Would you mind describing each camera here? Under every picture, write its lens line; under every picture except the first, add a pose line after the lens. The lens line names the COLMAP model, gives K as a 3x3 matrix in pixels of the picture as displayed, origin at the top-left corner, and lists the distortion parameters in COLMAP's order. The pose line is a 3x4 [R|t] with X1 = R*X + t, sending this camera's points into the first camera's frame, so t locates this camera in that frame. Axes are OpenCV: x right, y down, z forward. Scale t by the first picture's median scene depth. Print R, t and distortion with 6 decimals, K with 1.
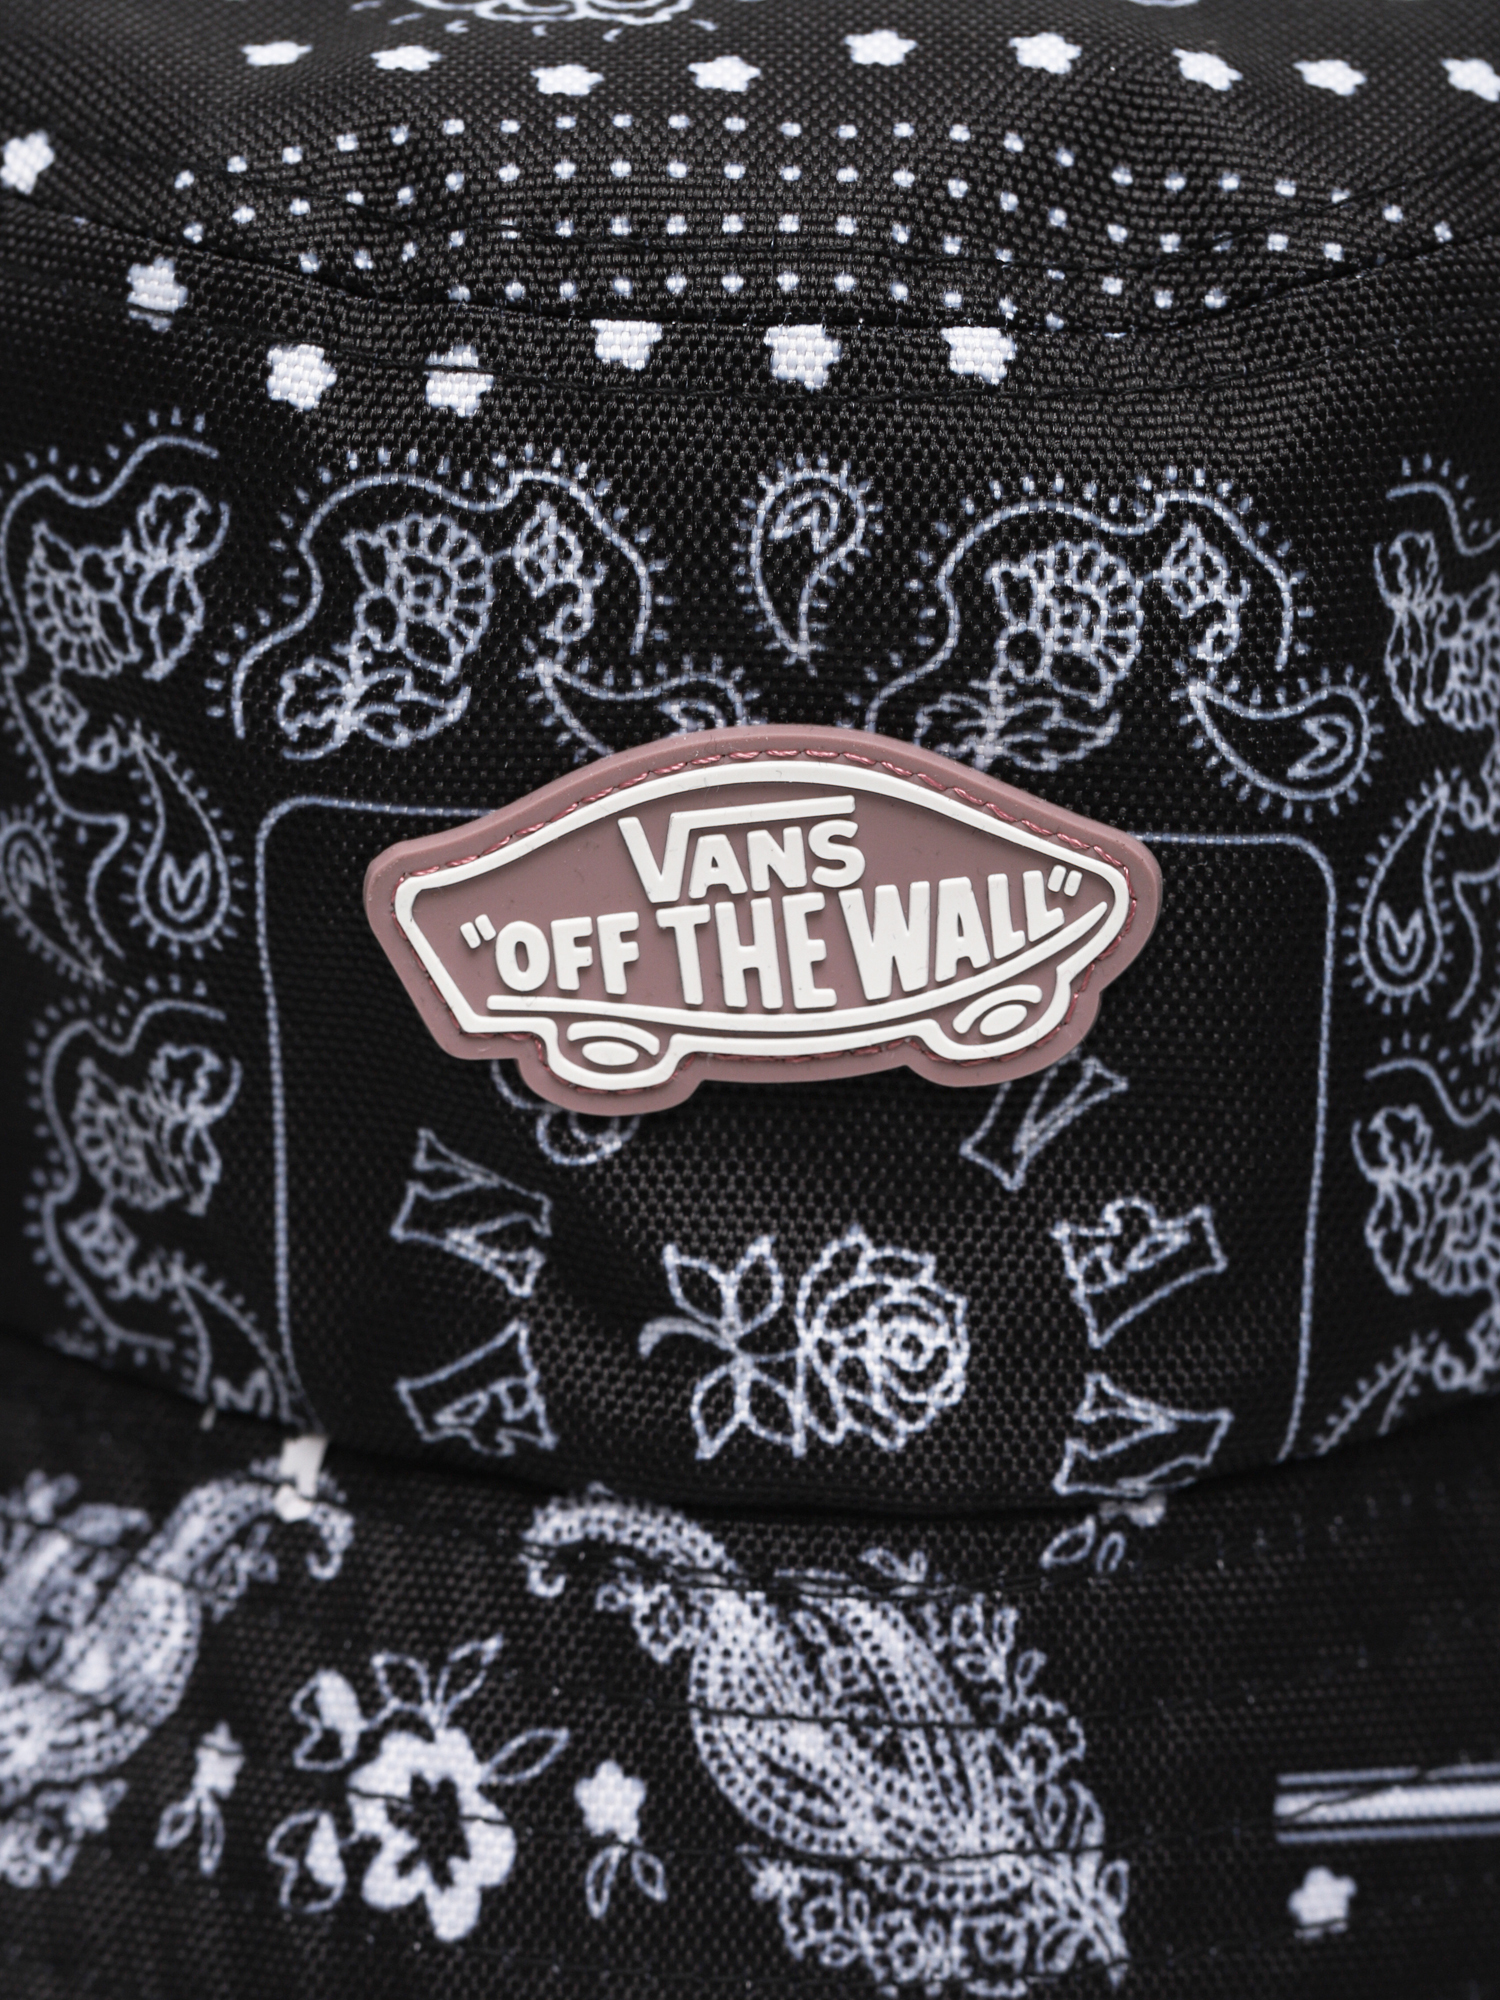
lens RADIAL K [[9701.1, 0, 750.0], [0, 9701.1, 1000.0], [0, 0, 1]] dist [-0.017154, -10.932659]
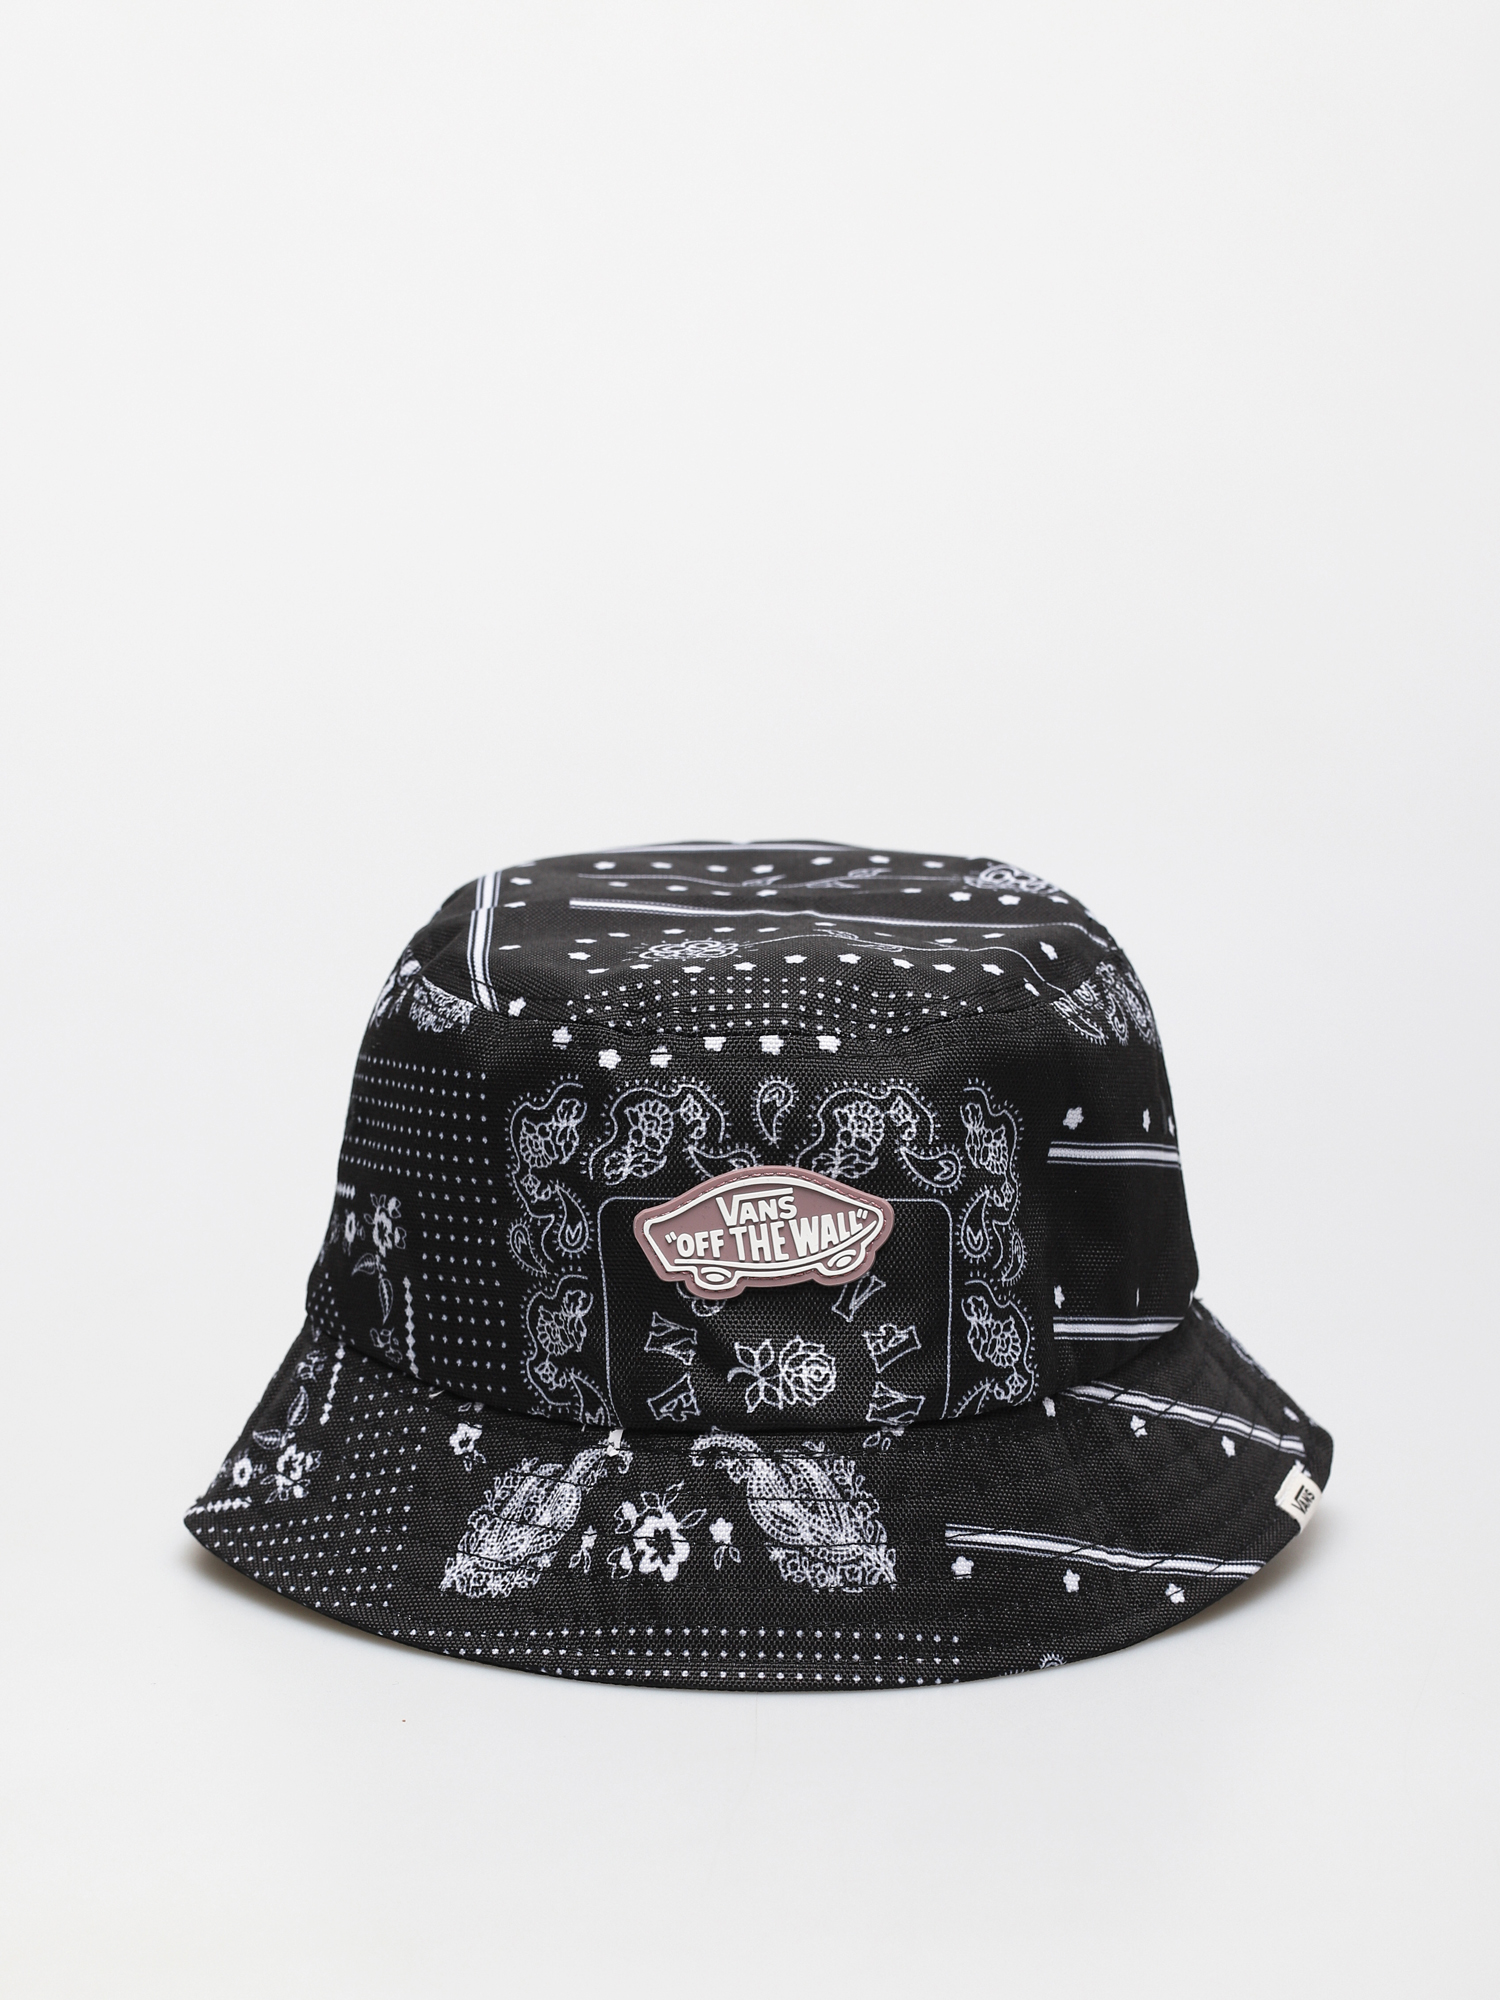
lens RADIAL K [[9701.1, 0, 750.0], [0, 9701.1, 1000.0], [0, 0, 1]] dist [-0.017154, -10.932659]
pose [[0.999546, -0.028512, -0.009760, 0.028588], [0.024416, 0.956019, -0.292288, 0.809138], [0.017664, 0.291916, 0.956281, -1.928301]]
